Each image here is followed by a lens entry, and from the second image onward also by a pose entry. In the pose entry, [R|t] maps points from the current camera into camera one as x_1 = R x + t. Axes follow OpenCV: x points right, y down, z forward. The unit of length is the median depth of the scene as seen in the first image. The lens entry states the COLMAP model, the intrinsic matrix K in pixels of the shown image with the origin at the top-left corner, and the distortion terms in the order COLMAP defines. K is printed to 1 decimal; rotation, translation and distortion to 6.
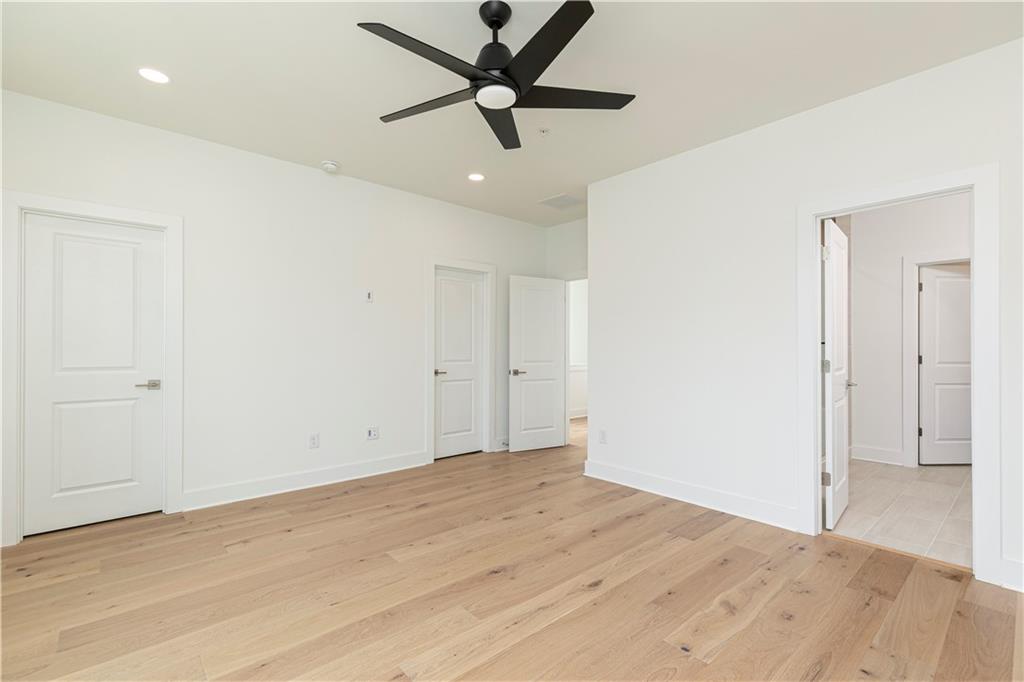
lens RADIAL K [[464.8, 0, 511.5], [0, 464.8, 347.0], [0, 0, 1]] dist [0.000860, -0.000480]
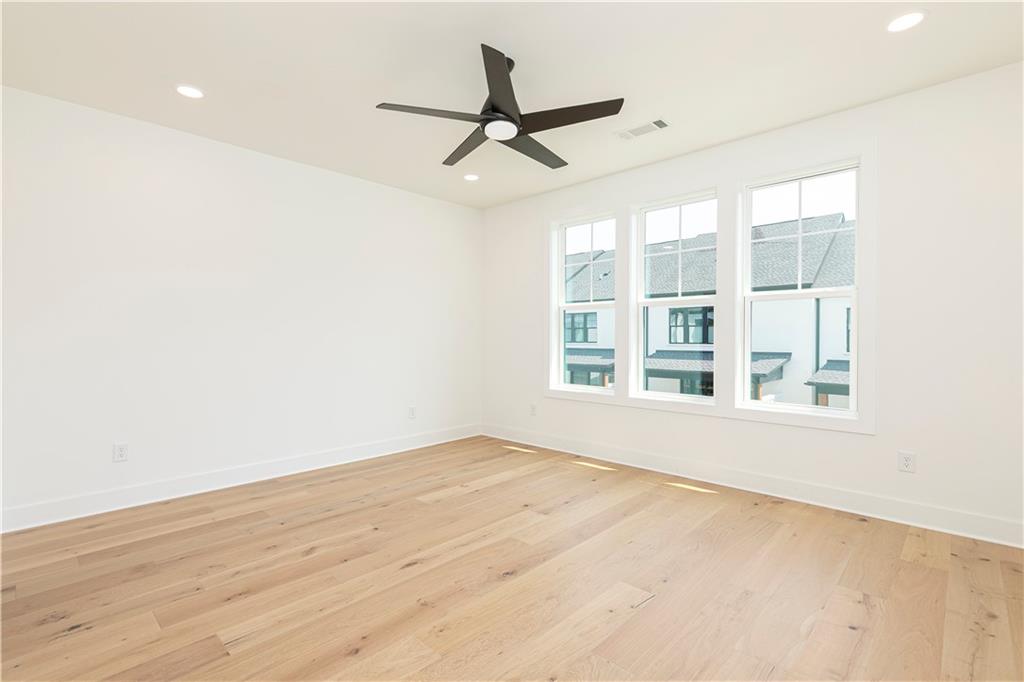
lens RADIAL K [[464.8, 0, 513.4], [0, 464.8, 336.7], [0, 0, 1]] dist [0.000860, -0.000480]
pose [[-0.996017, 0.001259, -0.089151, 0.040764], [0.001106, 0.999998, 0.001772, 0.000117], [0.089153, 0.001666, -0.996017, 2.010984]]
